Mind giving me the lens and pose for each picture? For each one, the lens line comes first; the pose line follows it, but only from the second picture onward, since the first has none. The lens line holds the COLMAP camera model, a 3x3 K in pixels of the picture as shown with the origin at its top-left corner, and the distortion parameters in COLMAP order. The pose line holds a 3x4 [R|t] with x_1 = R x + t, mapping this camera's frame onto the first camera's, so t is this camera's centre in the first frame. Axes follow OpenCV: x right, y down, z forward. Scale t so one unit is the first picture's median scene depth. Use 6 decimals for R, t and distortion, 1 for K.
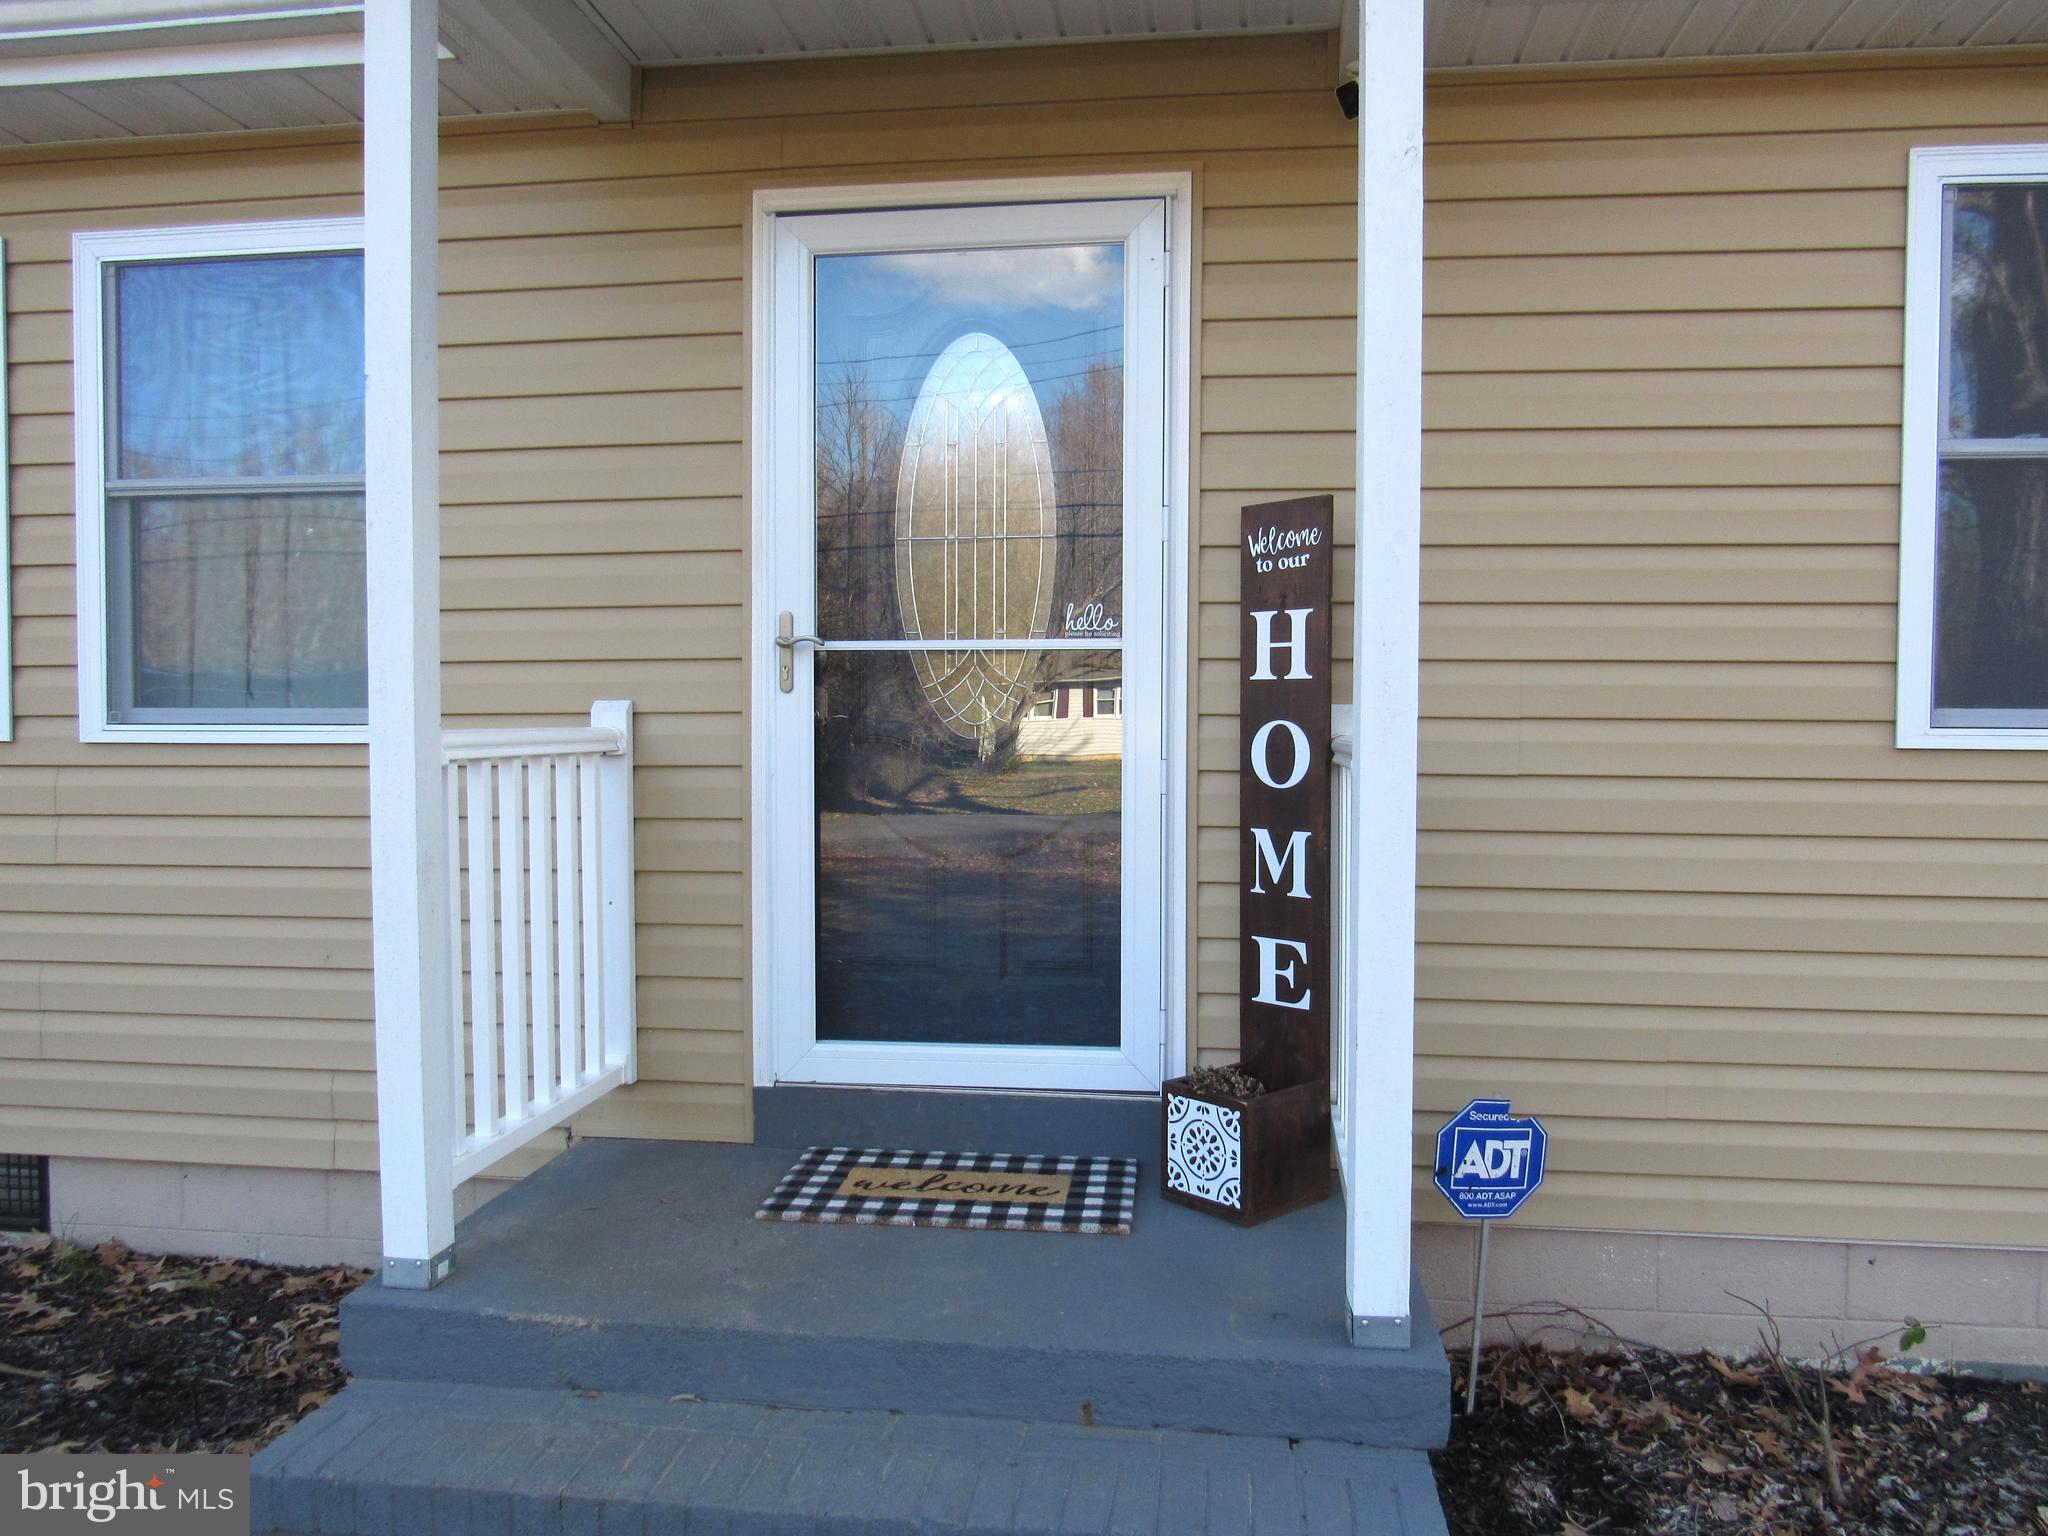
lens RADIAL K [[1460.2, 0, 1018.4], [0, 1460.2, 764.5], [0, 0, 1]] dist [-0.030200, 0.012220]
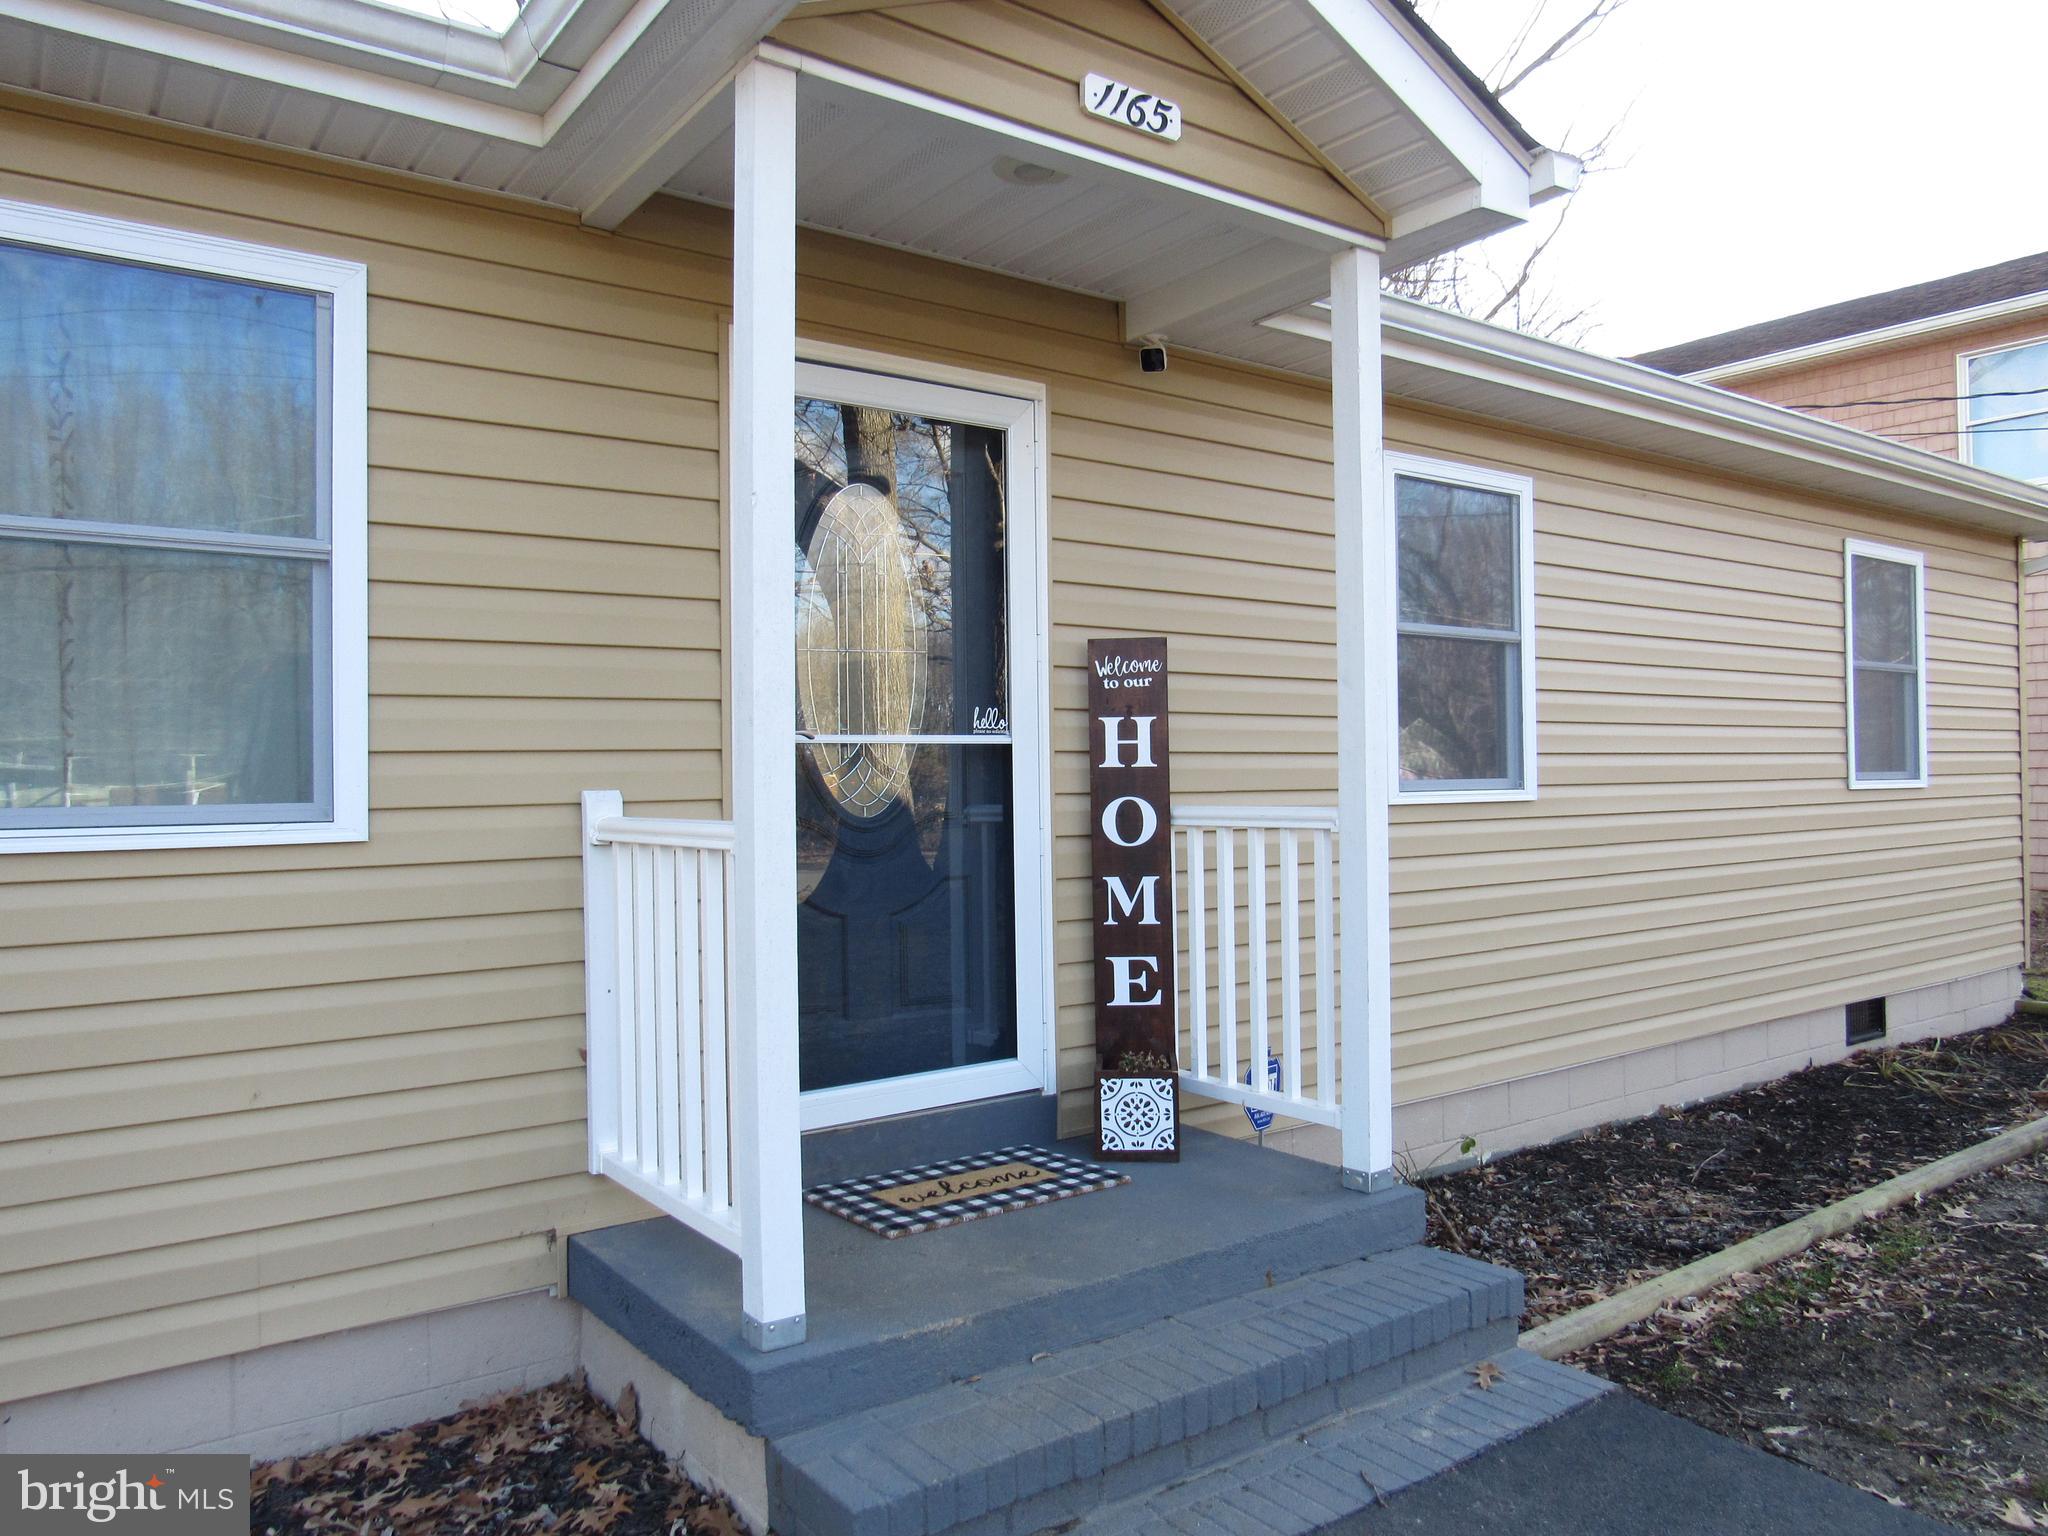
lens RADIAL K [[1460.2, 0, 1018.4], [0, 1460.2, 764.5], [0, 0, 1]] dist [-0.030200, 0.012220]
pose [[0.722367, -0.003546, 0.691500, -0.842703], [0.037891, 0.998687, -0.034462, -0.017074], [-0.690471, 0.051096, 0.721554, 0.076900]]
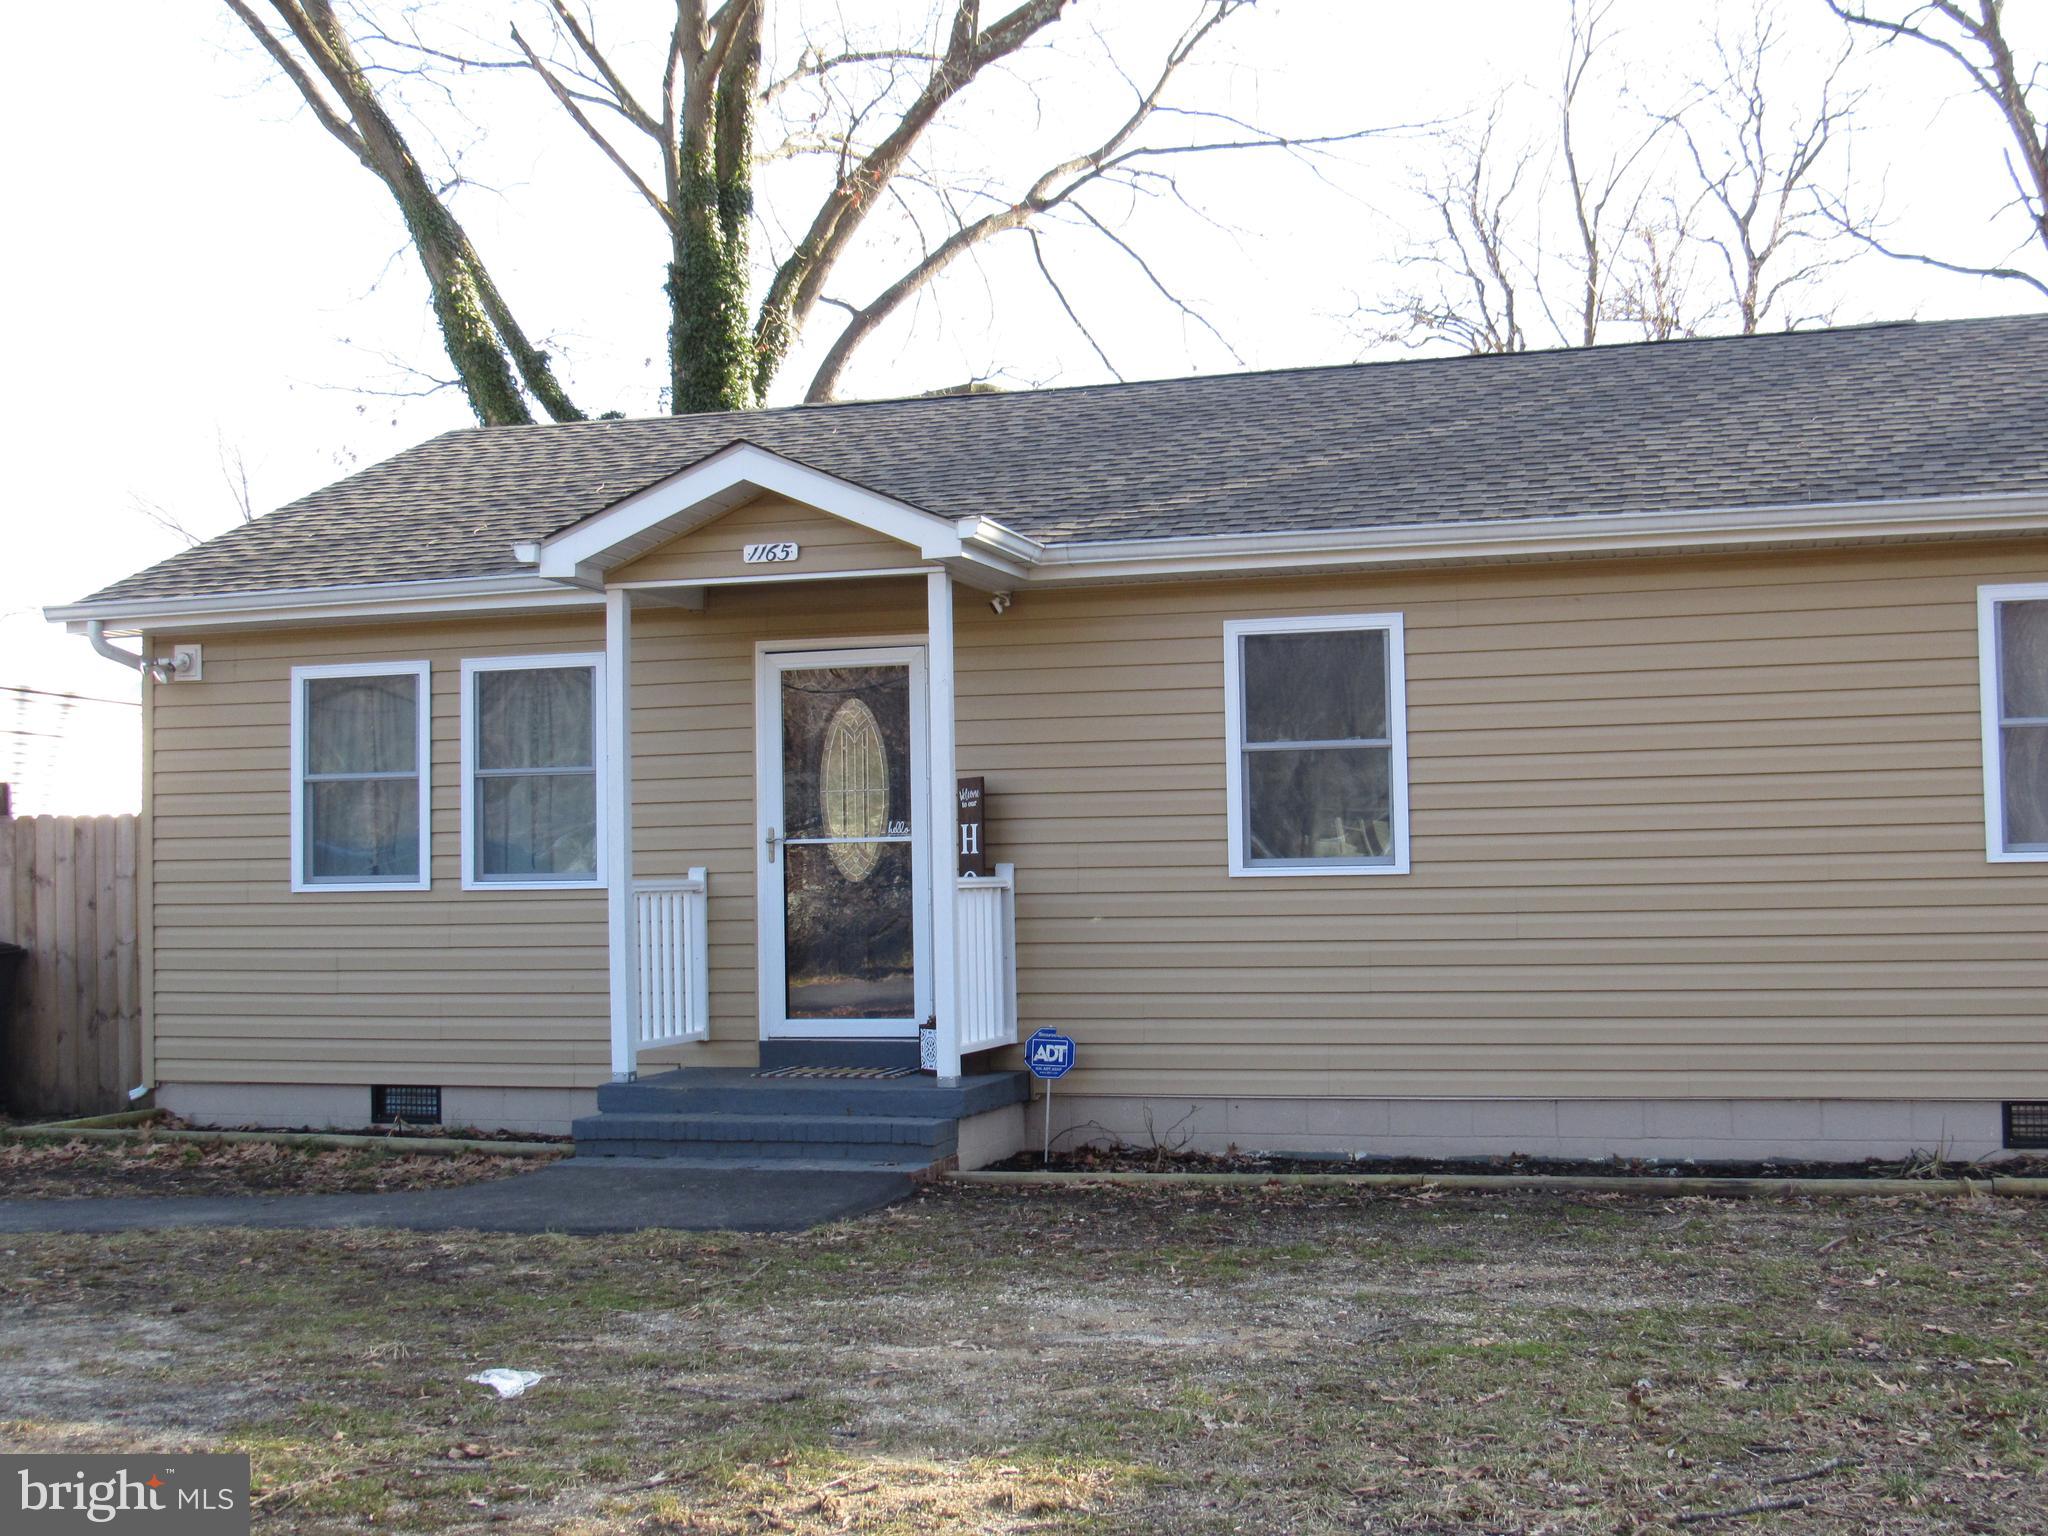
lens RADIAL K [[2266.3, 0, 1027.6], [0, 2266.3, 762.3], [0, 0, 1]] dist [-0.109542, -0.001544]
pose [[0.987599, -0.026753, -0.154700, 0.833634], [0.014398, 0.996655, -0.080442, 0.089145], [0.156334, 0.077217, 0.984681, -2.566375]]
